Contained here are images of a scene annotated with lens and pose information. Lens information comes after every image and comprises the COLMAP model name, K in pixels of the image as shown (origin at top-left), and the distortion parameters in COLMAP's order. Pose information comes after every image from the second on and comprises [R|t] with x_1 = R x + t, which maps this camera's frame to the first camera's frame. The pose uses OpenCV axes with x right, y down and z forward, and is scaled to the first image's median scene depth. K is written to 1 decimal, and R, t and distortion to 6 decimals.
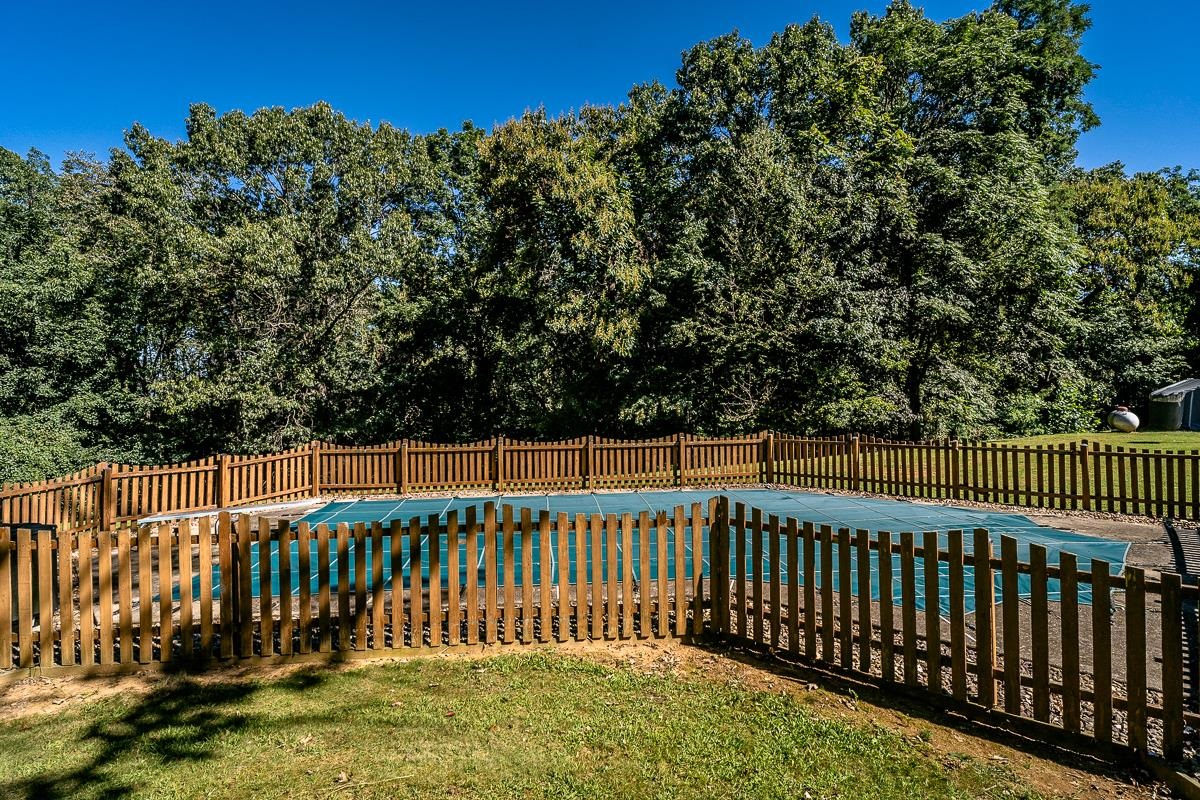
lens RADIAL K [[620.9, 0, 600.7], [0, 620.9, 384.9], [0, 0, 1]] dist [-0.004598, 0.000257]
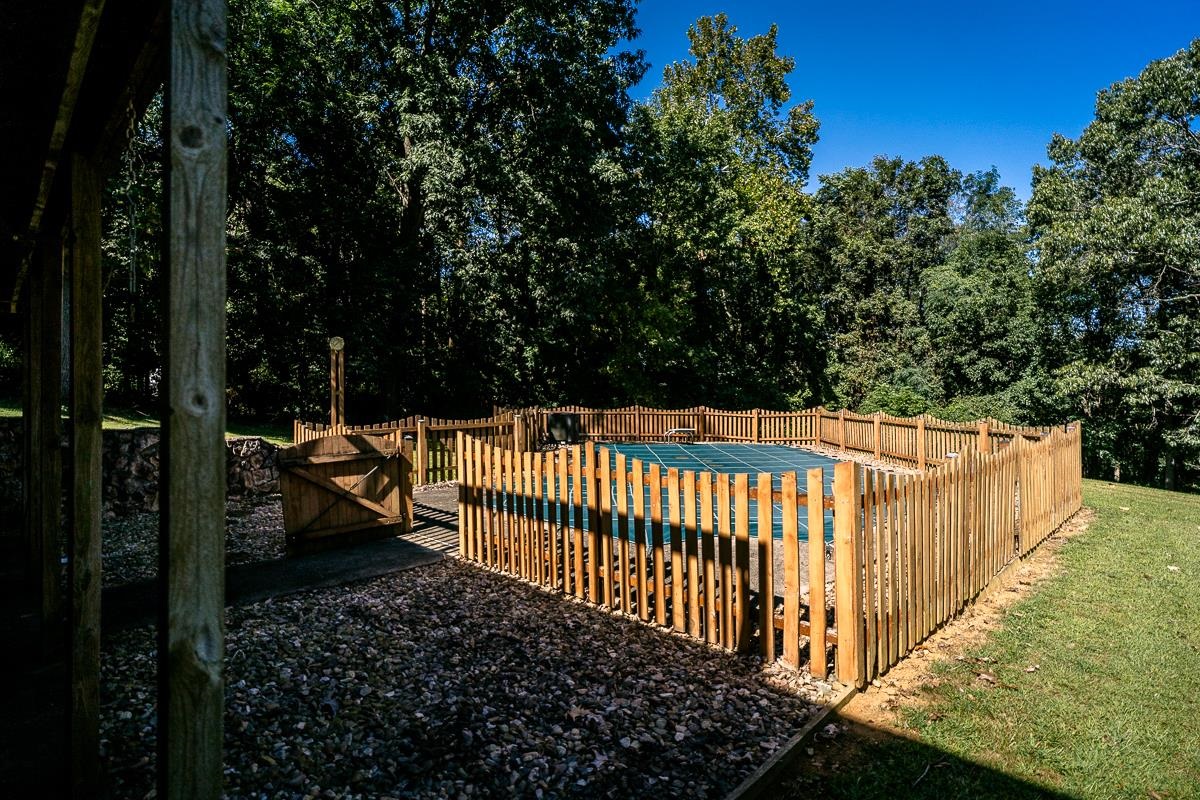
lens RADIAL K [[628.9, 0, 610.3], [0, 628.9, 382.5], [0, 0, 1]] dist [0.007875, 0.001417]
pose [[-0.050863, 0.001079, -0.998705, 0.492902], [0.009686, 0.999953, 0.000587, 0.015382], [0.998659, -0.009643, -0.050871, 0.297477]]
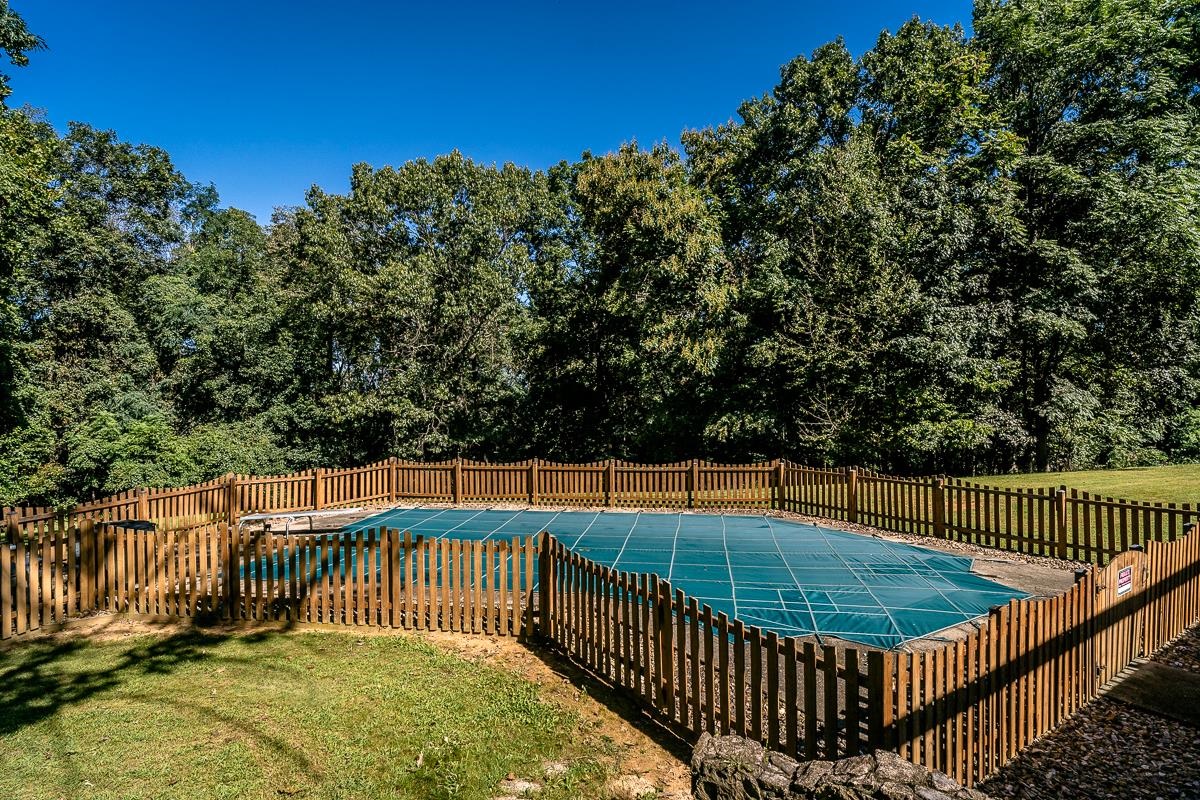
lens RADIAL K [[617.3, 0, 602.4], [0, 617.3, 392.9], [0, 0, 1]] dist [-0.003733, -0.000644]
pose [[0.967465, 0.003768, -0.252975, 0.128109], [-0.001759, 0.999965, 0.008170, -0.024619], [0.252997, -0.007459, 0.967438, -0.043733]]
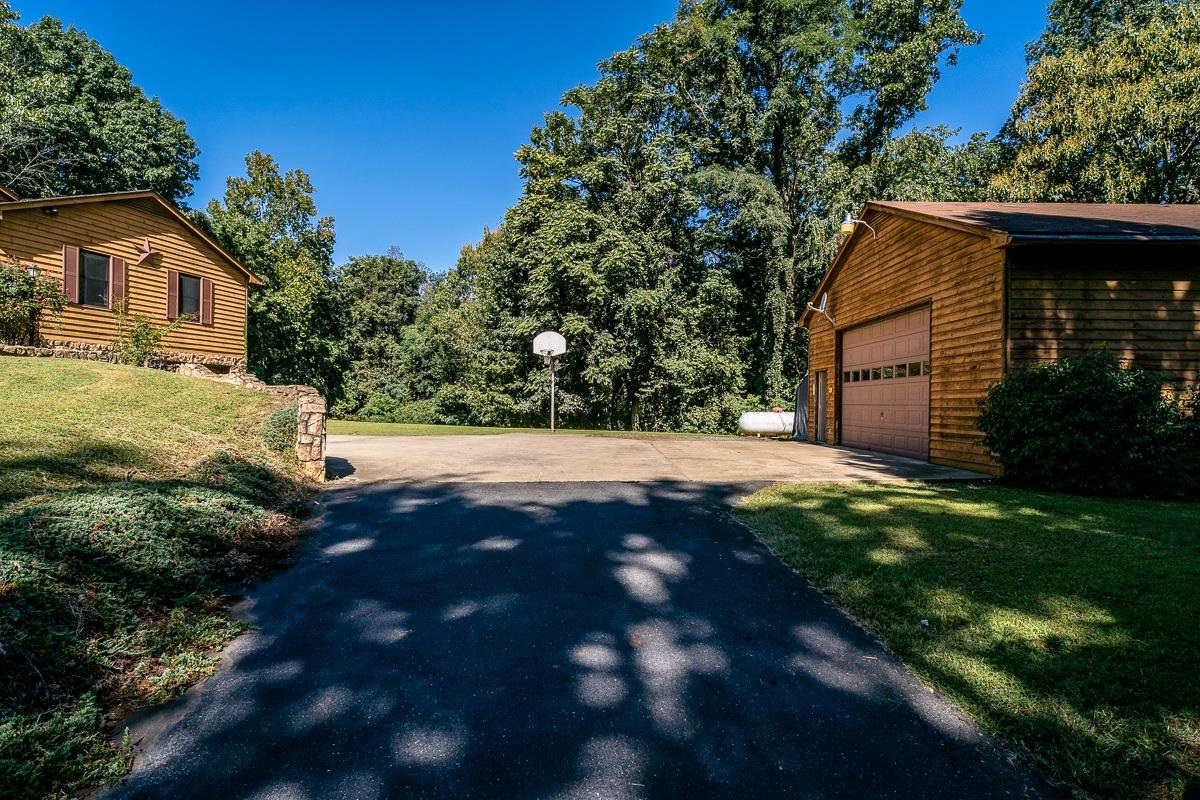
lens RADIAL K [[618.5, 0, 596.0], [0, 618.5, 399.6], [0, 0, 1]] dist [-0.002896, 0.000623]
pose [[0.483913, 0.012645, -0.875025, 1.660343], [-0.009389, 0.999913, 0.009257, 0.022658], [0.875066, 0.003736, 0.483990, 0.454454]]
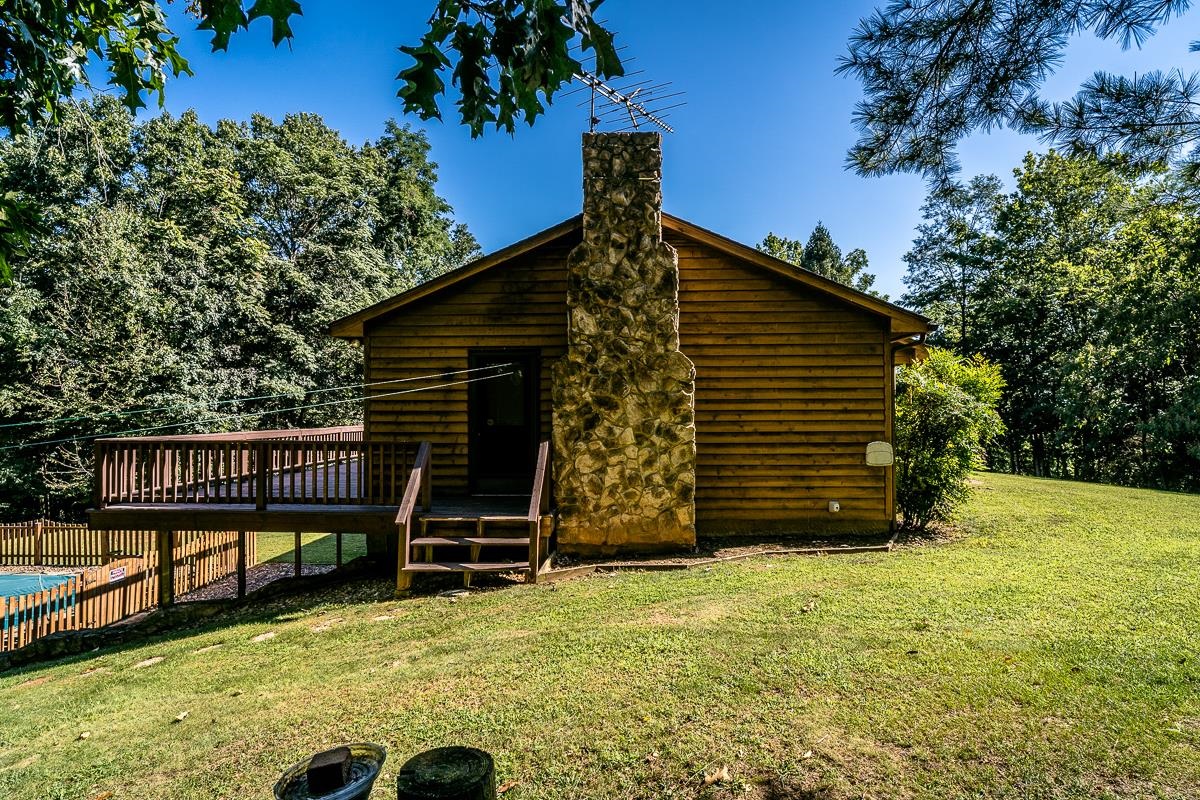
lens RADIAL K [[614.2, 0, 599.1], [0, 614.2, 405.4], [0, 0, 1]] dist [-0.003576, -0.000701]
pose [[0.775072, 0.015422, 0.631684, 0.242169], [-0.010997, 0.999880, -0.010918, -0.074437], [-0.631777, 0.001515, 0.775149, -0.335374]]
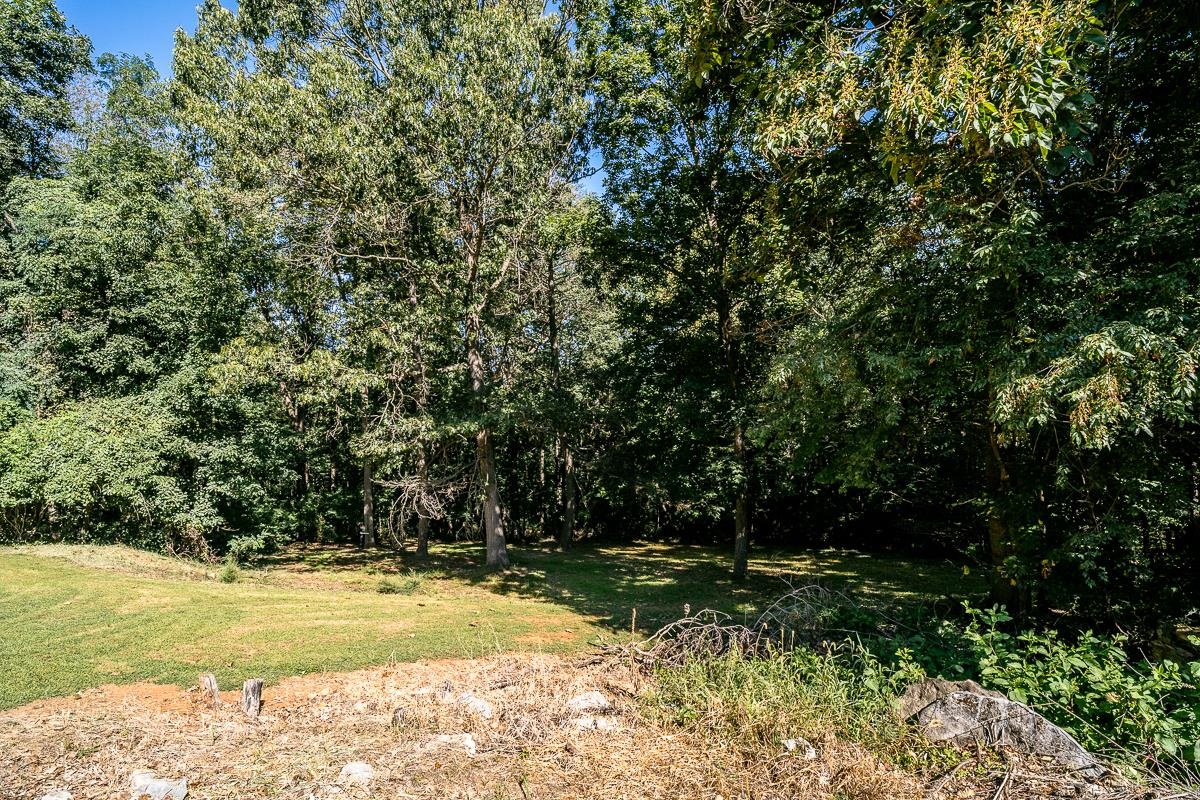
lens RADIAL K [[625.5, 0, 597.7], [0, 625.5, 404.9], [0, 0, 1]] dist [-0.002224, -0.000009]
pose [[0.844785, 0.012001, -0.534972, 0.032299], [0.011999, 0.999072, 0.041360, 0.037542], [0.534972, -0.041360, 0.843857, 0.706219]]
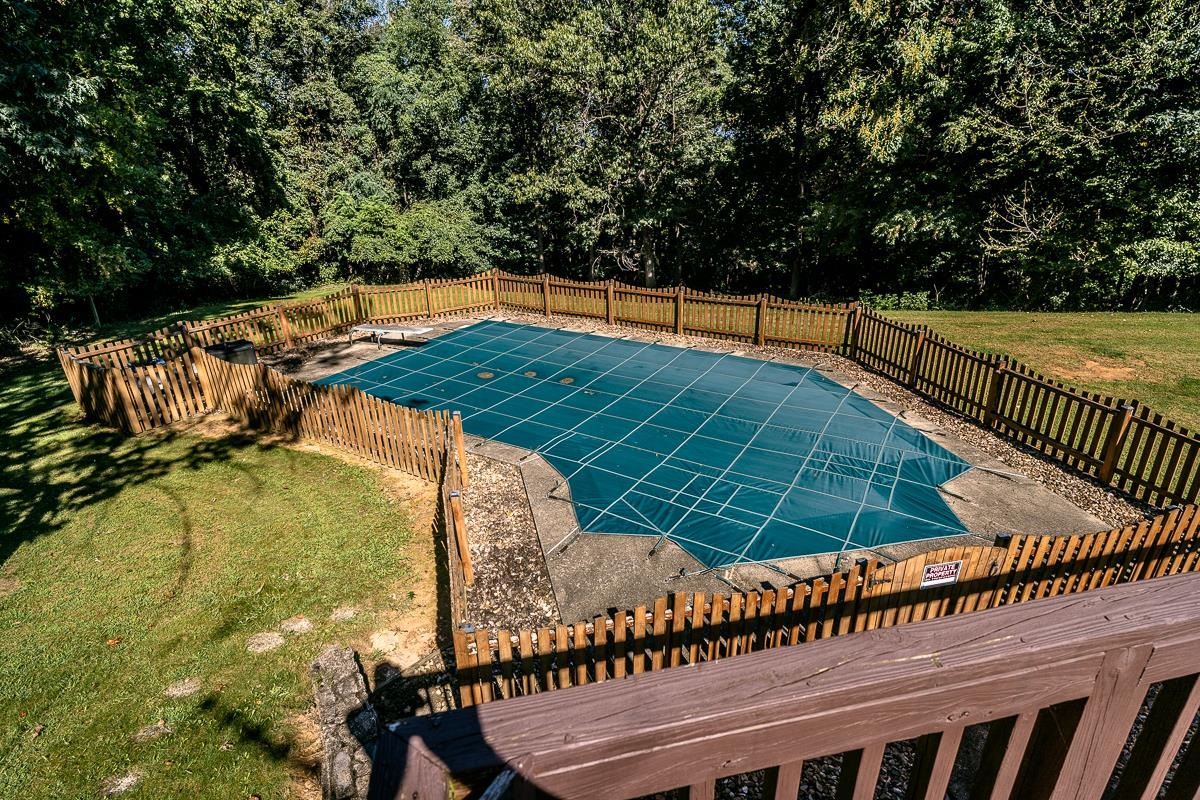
lens RADIAL K [[613.3, 0, 601.7], [0, 613.3, 402.7], [0, 0, 1]] dist [-0.002474, -0.000283]
pose [[0.805117, 0.221431, -0.550231, 0.261679], [0.019243, 0.917456, 0.397371, -0.083509], [0.592803, -0.330519, 0.734399, 0.030248]]
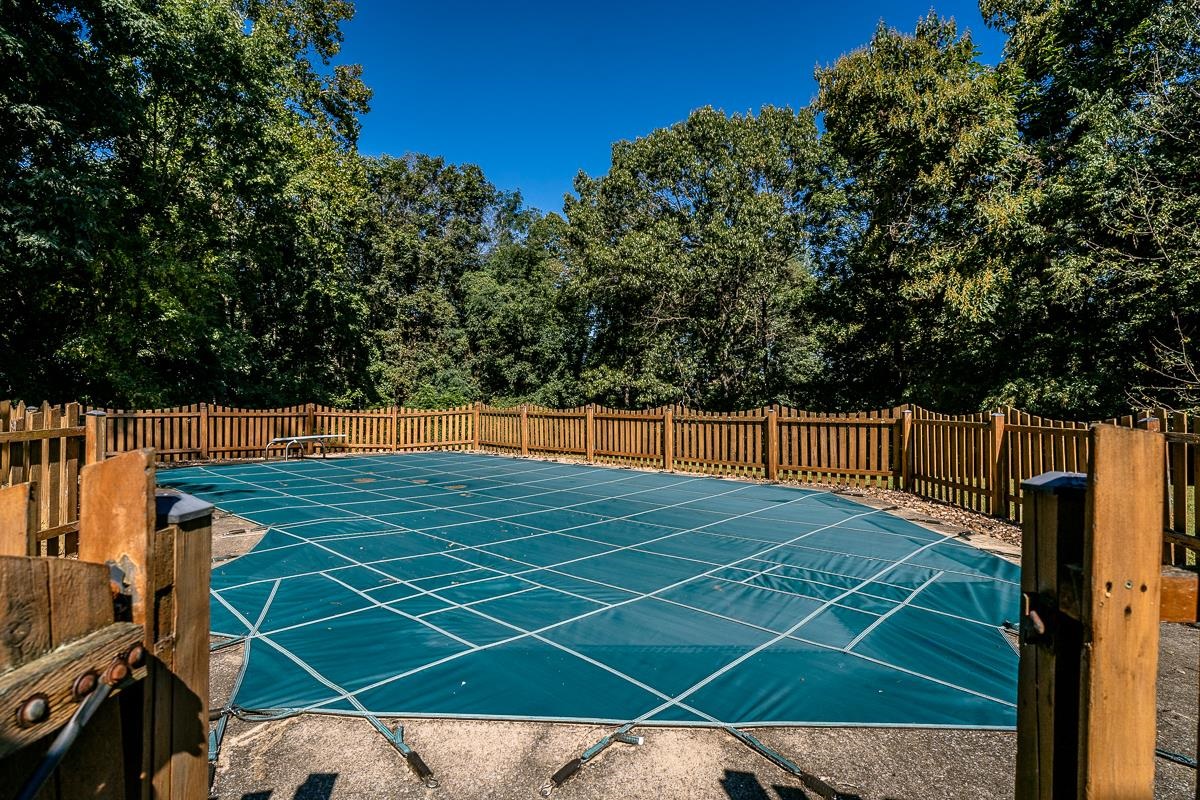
lens RADIAL K [[624.5, 0, 599.6], [0, 624.5, 384.1], [0, 0, 1]] dist [-0.004170, 0.000073]
pose [[0.668973, 0.000452, -0.743286, 0.275424], [-0.006126, 0.999969, -0.004906, 0.030723], [0.743261, 0.007835, 0.668955, 0.194860]]
